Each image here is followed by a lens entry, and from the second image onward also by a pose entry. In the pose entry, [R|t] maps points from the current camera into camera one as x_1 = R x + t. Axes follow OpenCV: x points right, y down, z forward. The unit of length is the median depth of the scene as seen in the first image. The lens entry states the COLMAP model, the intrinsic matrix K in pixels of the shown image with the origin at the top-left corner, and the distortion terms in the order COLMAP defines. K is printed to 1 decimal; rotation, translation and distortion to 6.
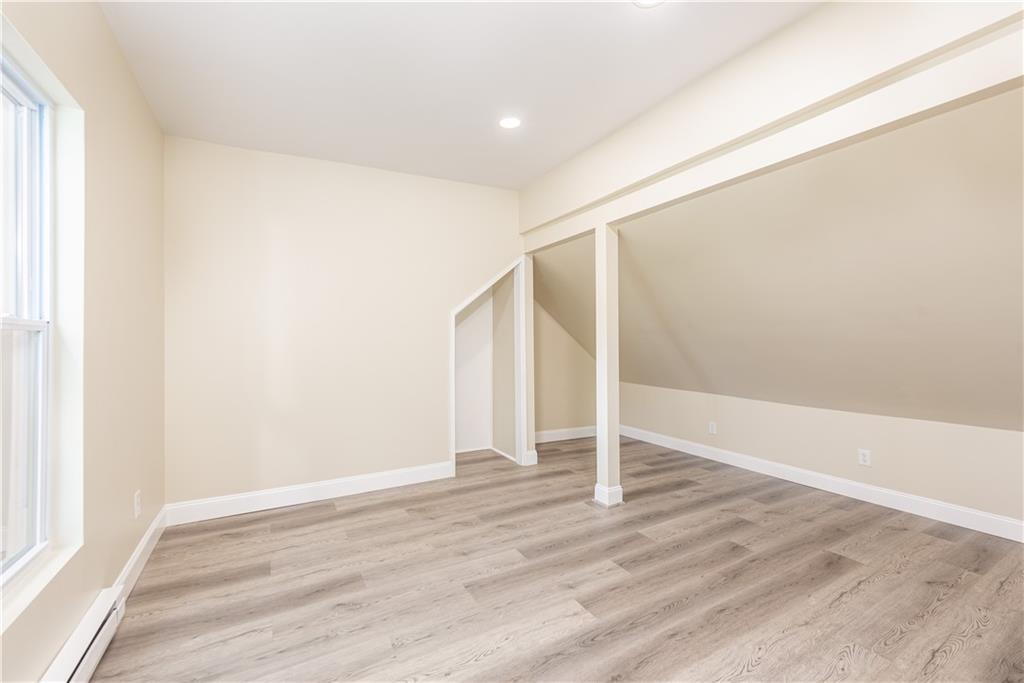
lens RADIAL K [[413.1, 0, 505.0], [0, 413.1, 341.5], [0, 0, 1]] dist [0.005510, -0.000294]
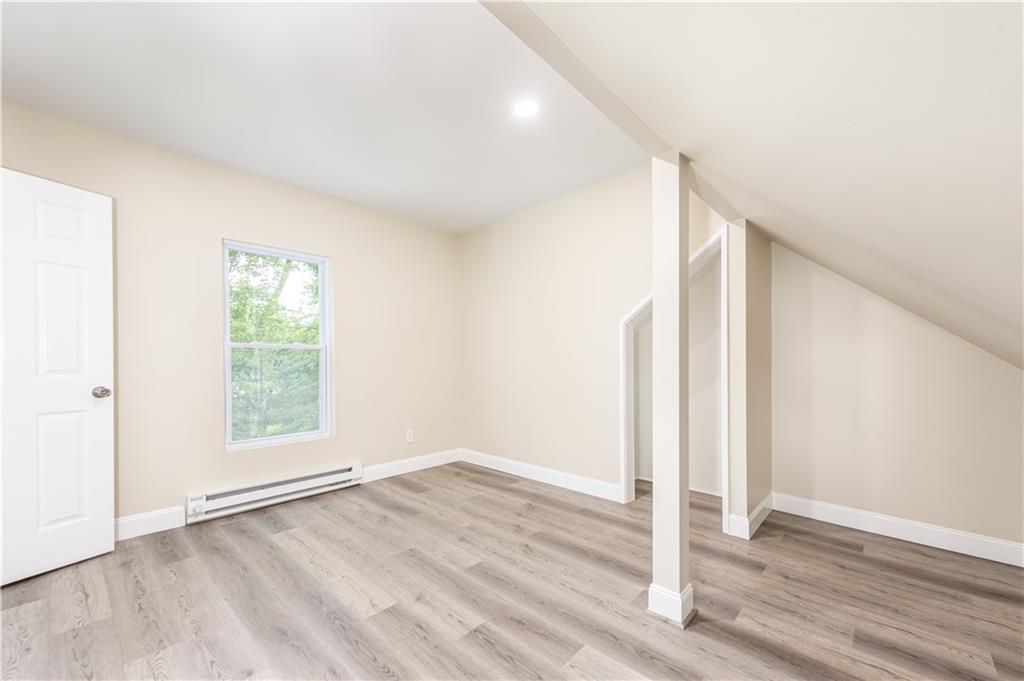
lens RADIAL K [[416.5, 0, 504.0], [0, 416.5, 347.0], [0, 0, 1]] dist [0.008350, -0.000127]
pose [[0.307407, -0.019837, -0.951371, 0.880348], [-0.009930, 0.999661, -0.024053, 0.036009], [0.951526, 0.016841, 0.307106, 0.690146]]
